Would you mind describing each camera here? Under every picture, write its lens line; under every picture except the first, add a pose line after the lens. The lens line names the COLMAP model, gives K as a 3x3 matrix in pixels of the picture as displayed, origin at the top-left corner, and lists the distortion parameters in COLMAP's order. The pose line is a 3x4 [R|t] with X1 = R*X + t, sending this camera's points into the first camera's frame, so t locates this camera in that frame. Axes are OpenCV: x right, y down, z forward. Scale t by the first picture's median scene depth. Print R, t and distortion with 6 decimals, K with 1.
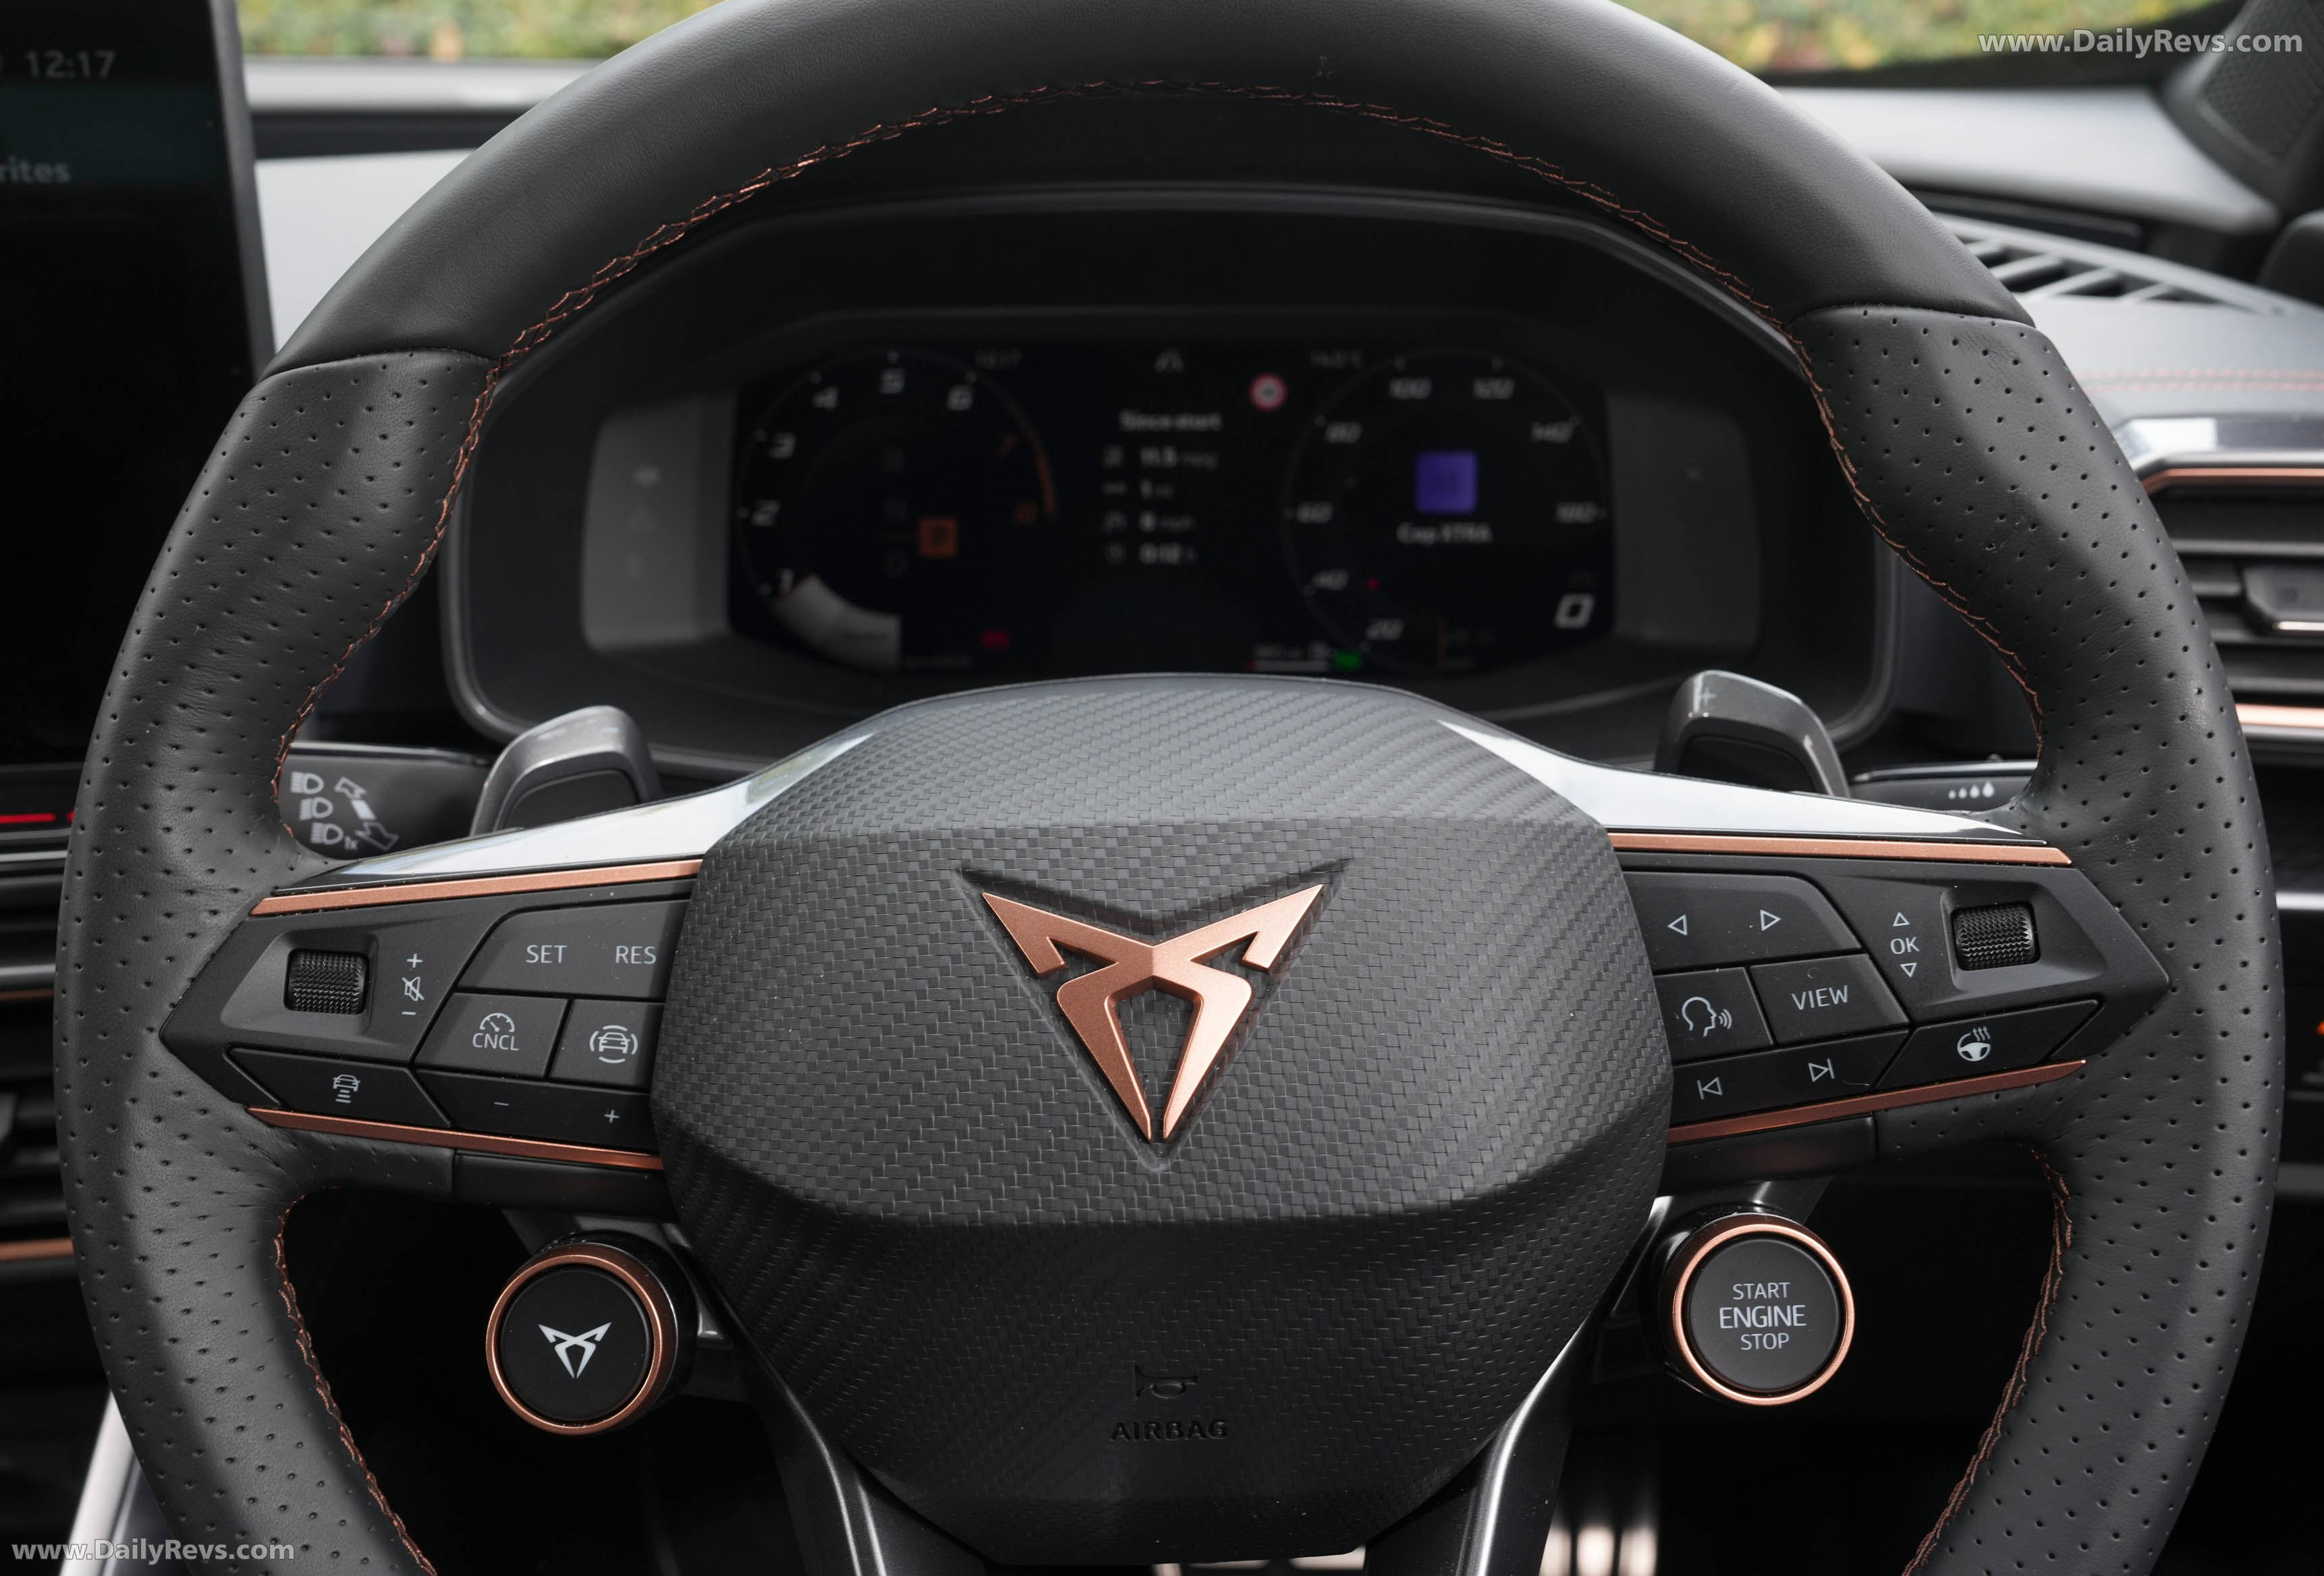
lens RADIAL K [[2438.3, 0, 1129.7], [0, 2438.3, 776.8], [0, 0, 1]] dist [-0.015311, 0.031316]
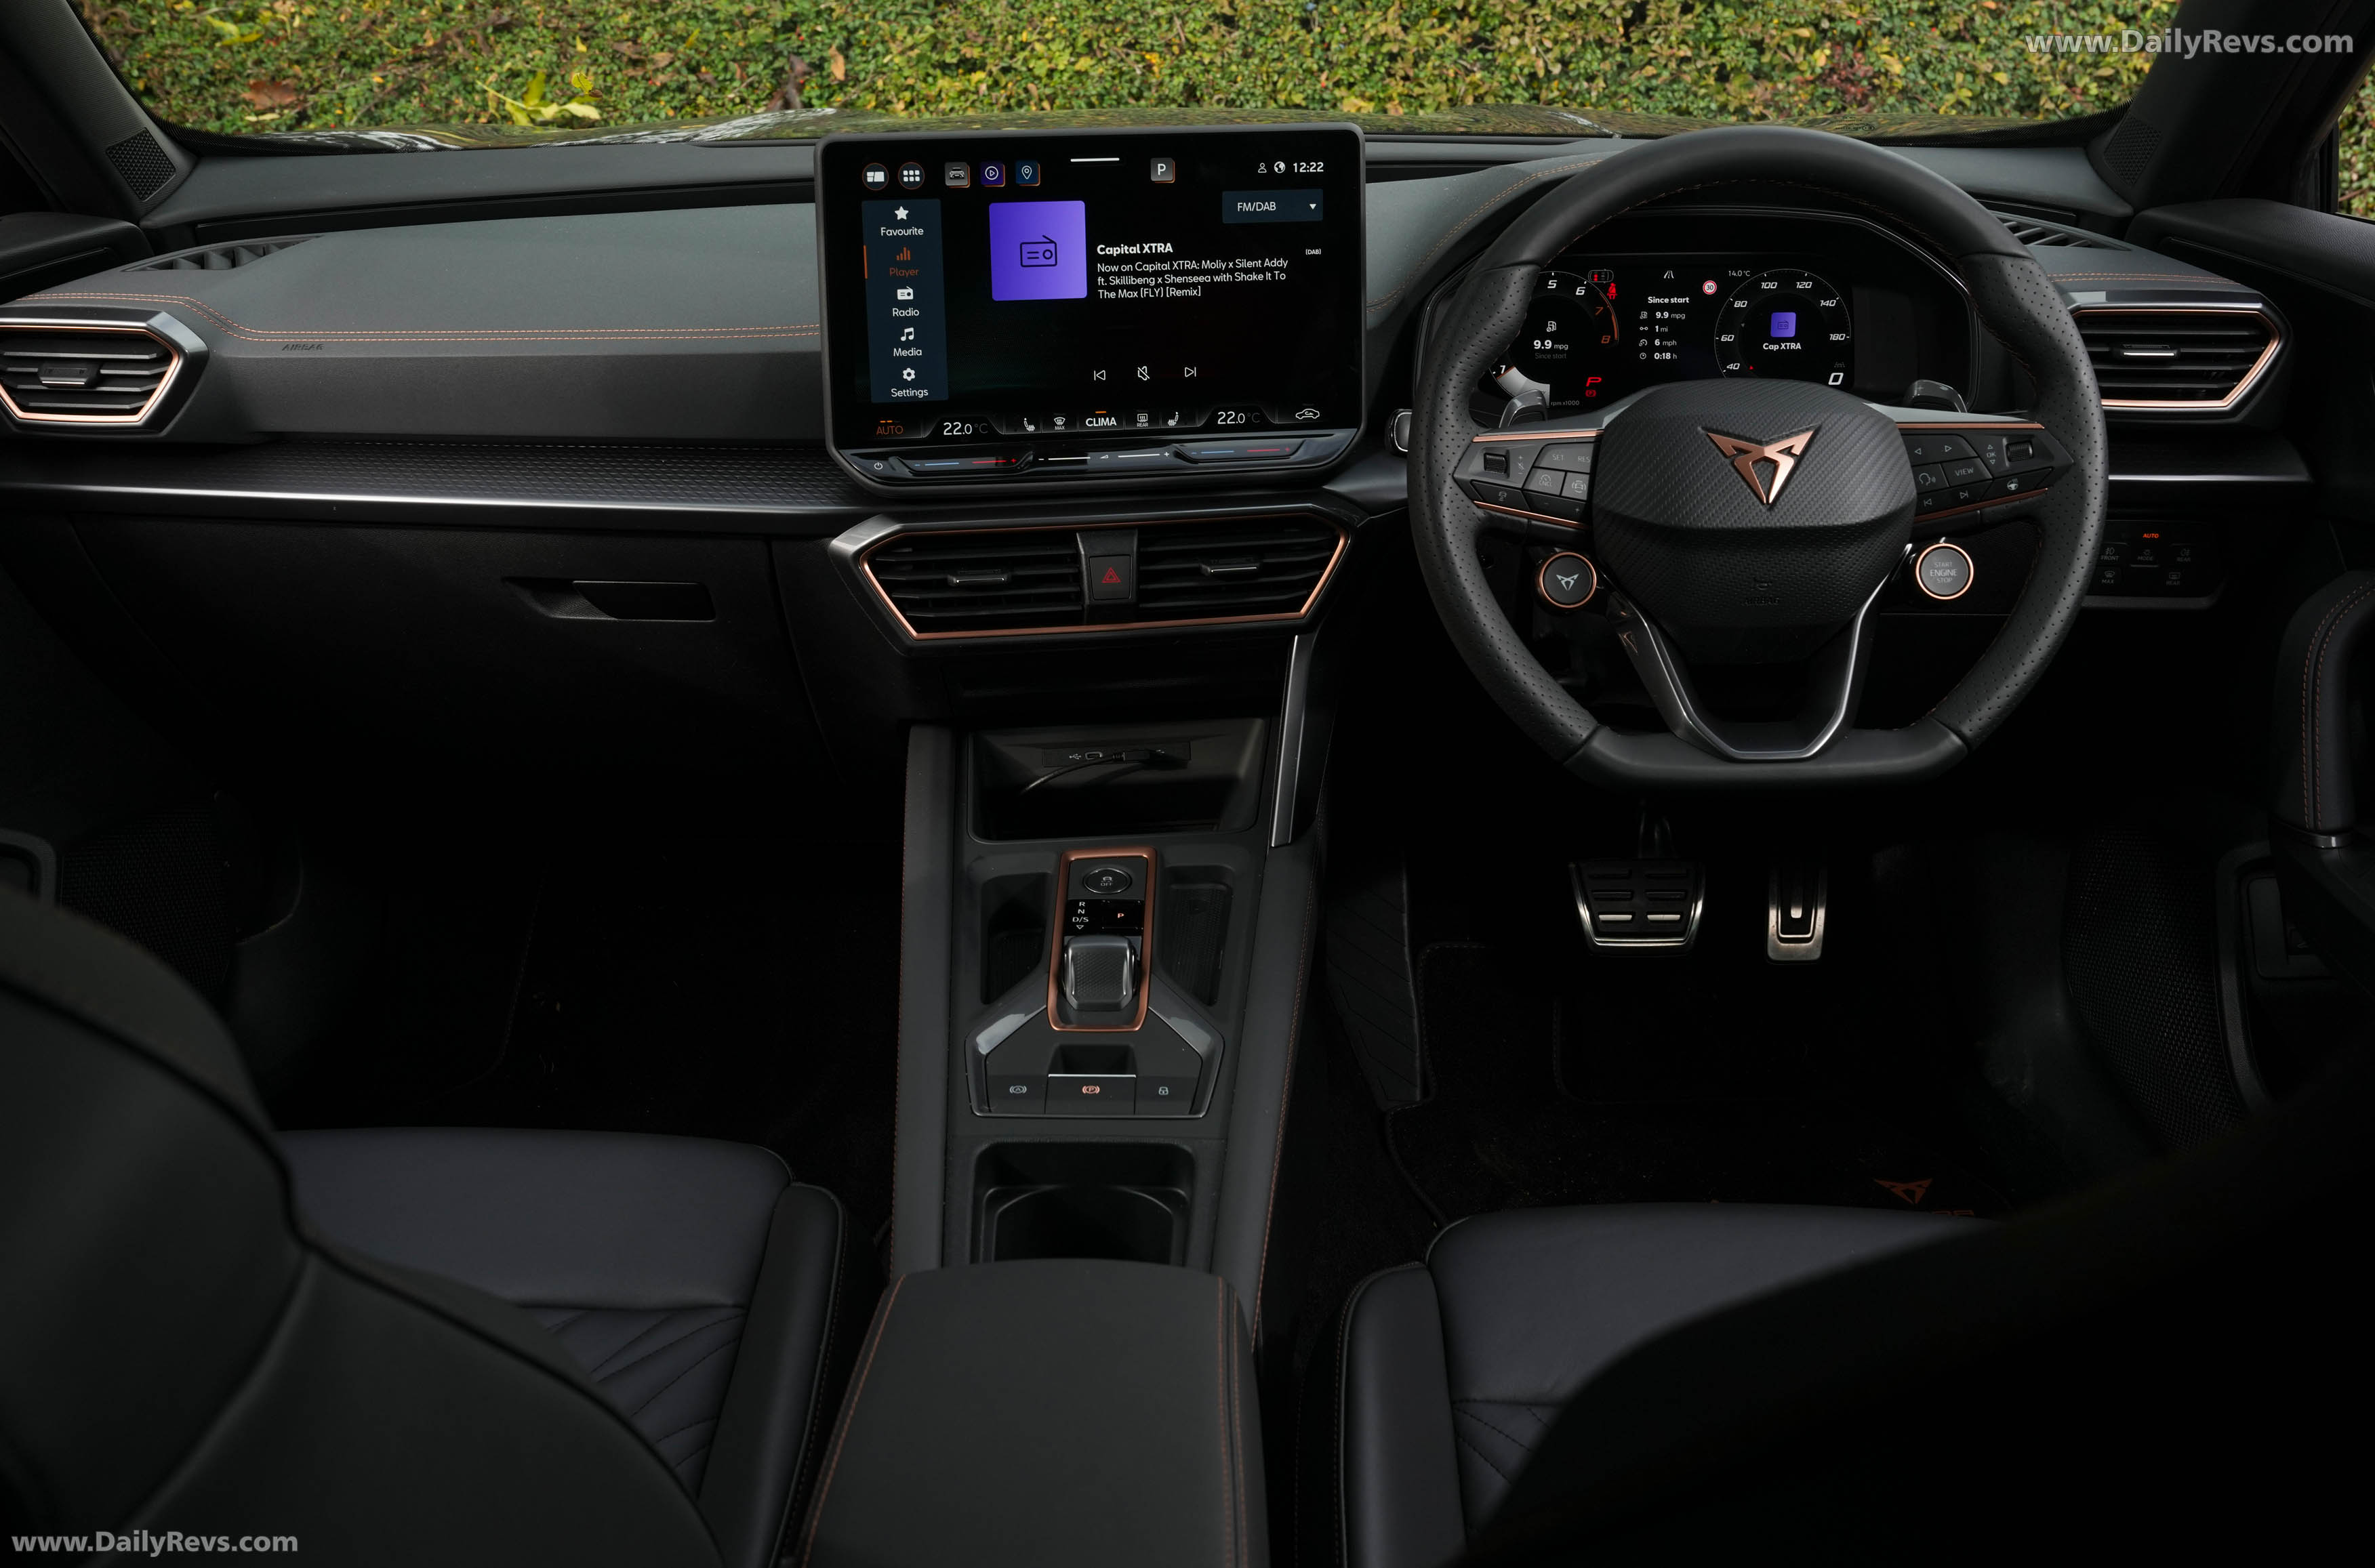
lens RADIAL K [[2292.4, 0, 1131.8], [0, 2292.4, 754.1], [0, 0, 1]] dist [-0.035366, 0.128190]
pose [[0.999886, 0.009937, -0.011390, -0.775500], [-0.009670, 0.999682, 0.023292, 0.404014], [0.011618, -0.023180, 0.999664, -2.034062]]
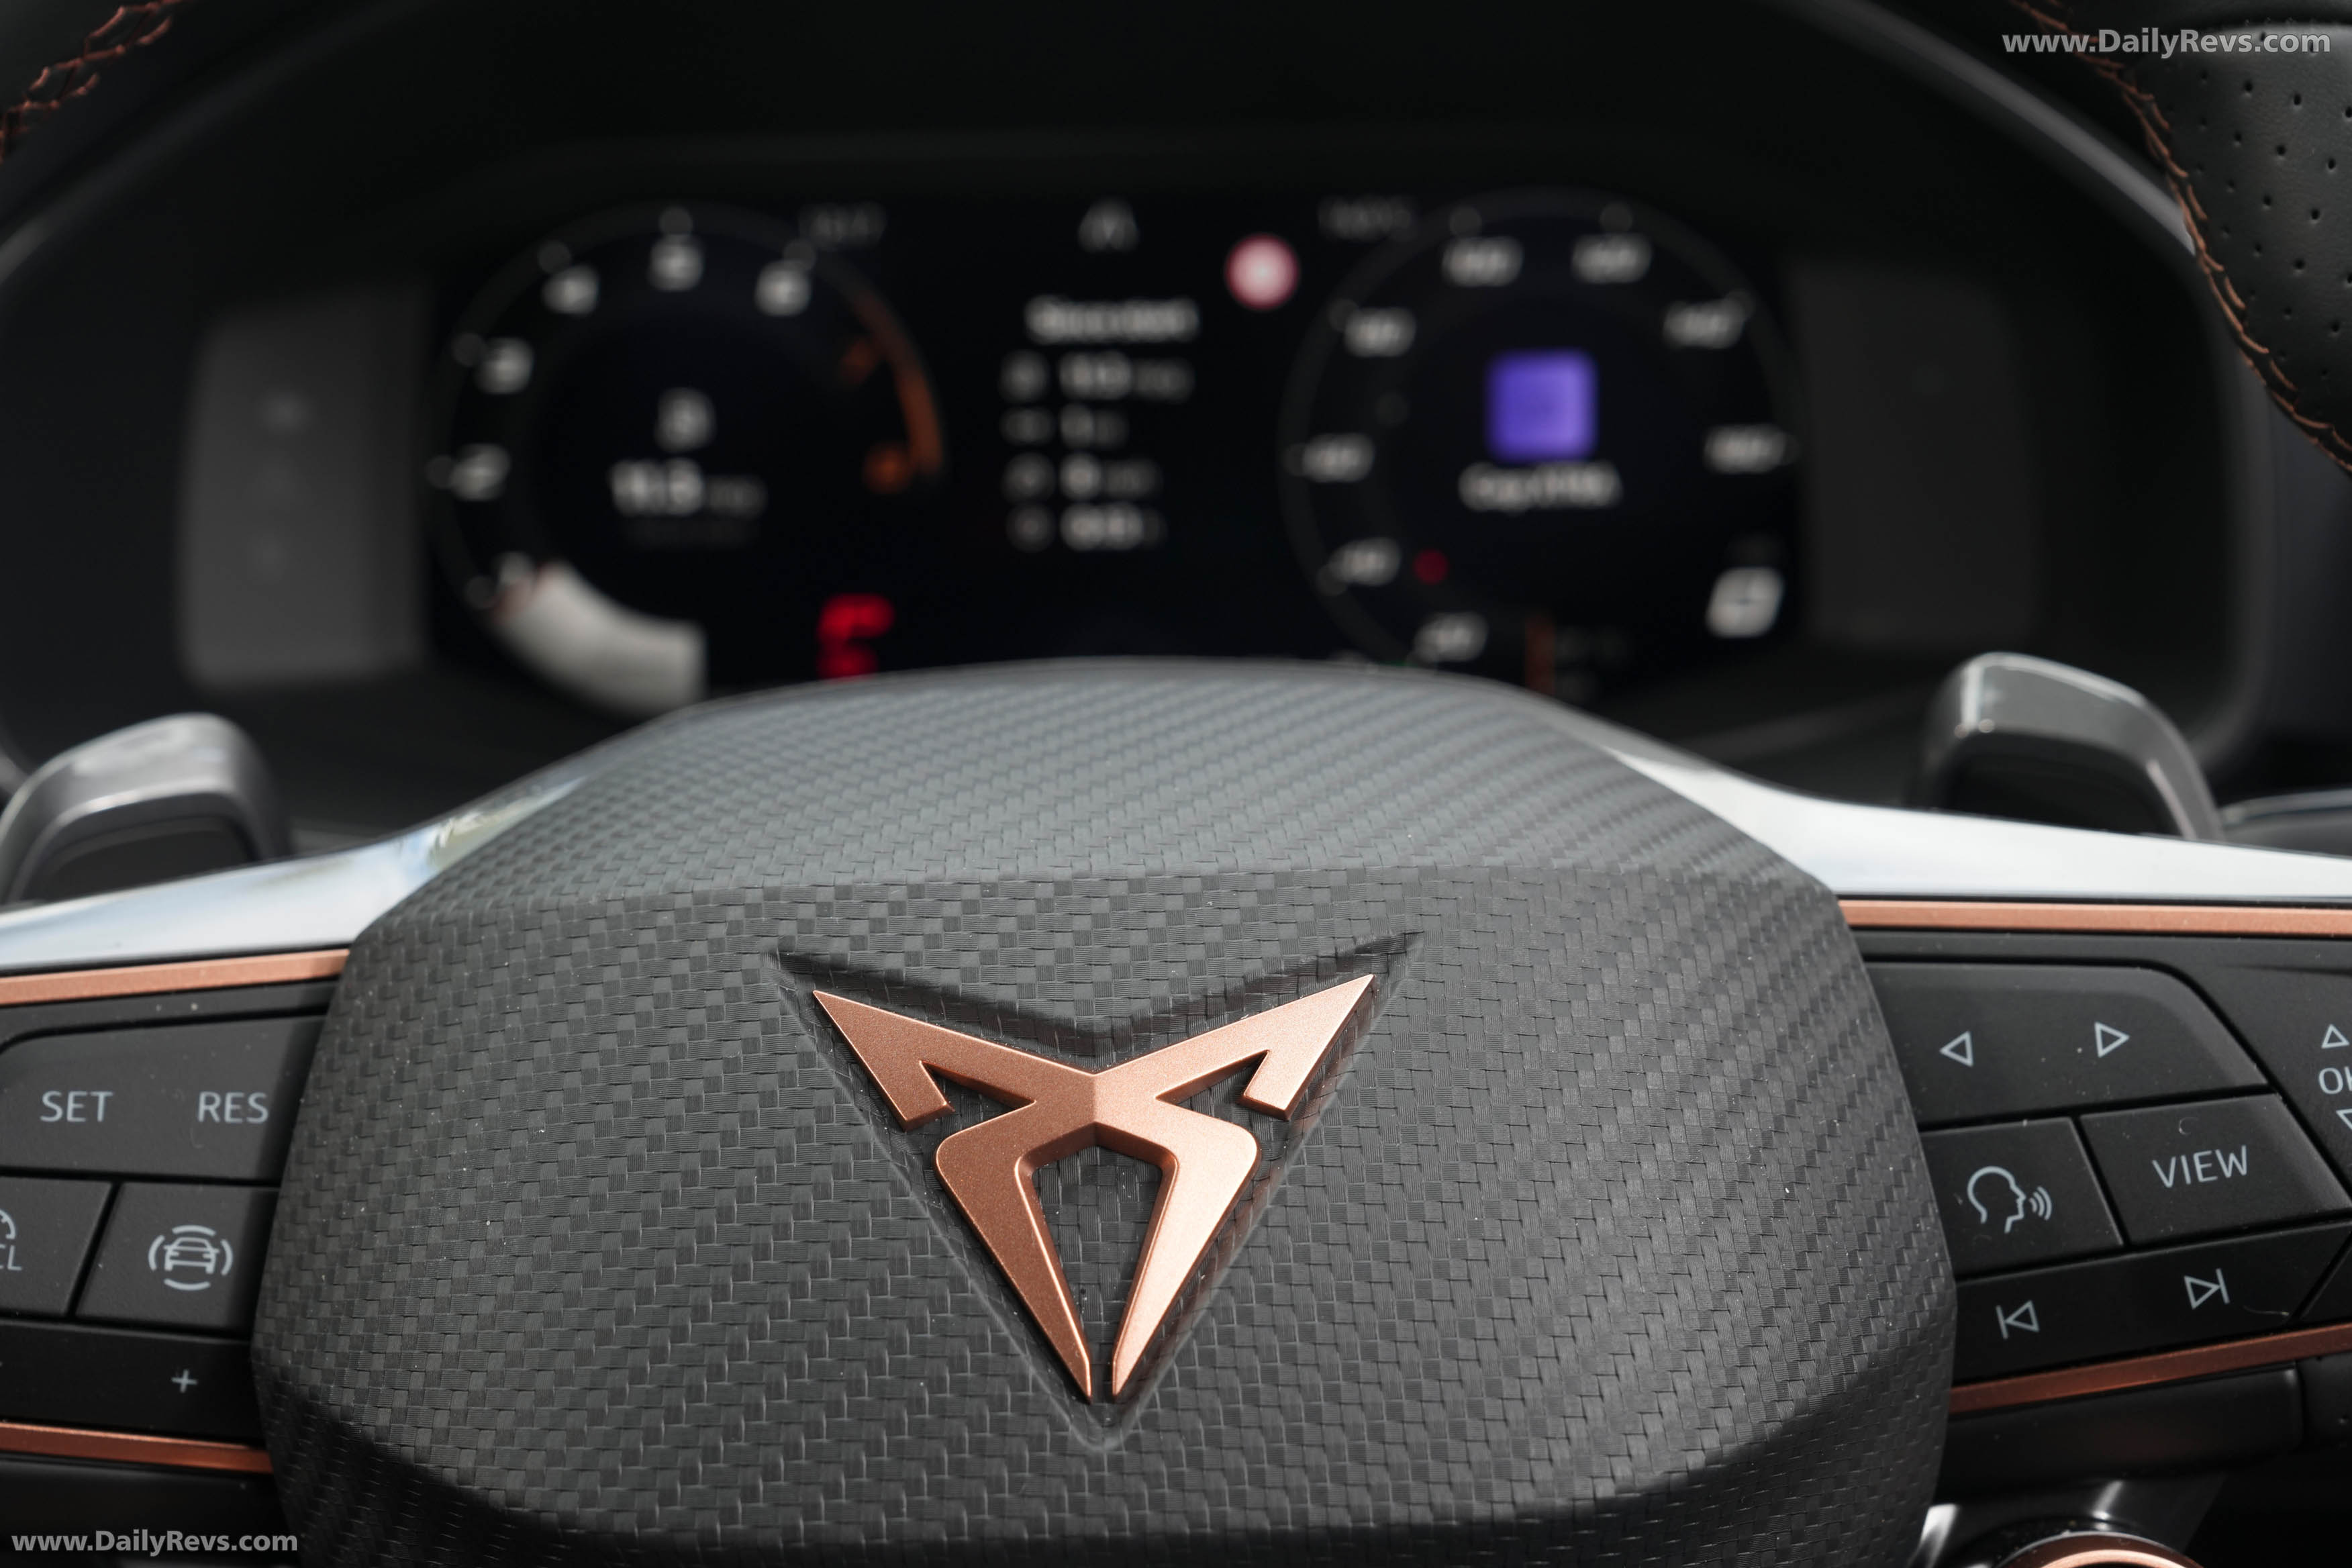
lens RADIAL K [[3510.1, 0, 1157.1], [0, 3510.1, 786.2], [0, 0, 1]] dist [0.133826, 0.112853]
pose [[0.999658, -0.001022, 0.026147, 0.002266], [0.002514, 0.998365, -0.057106, 0.046176], [-0.026046, 0.057153, 0.998026, 0.121712]]
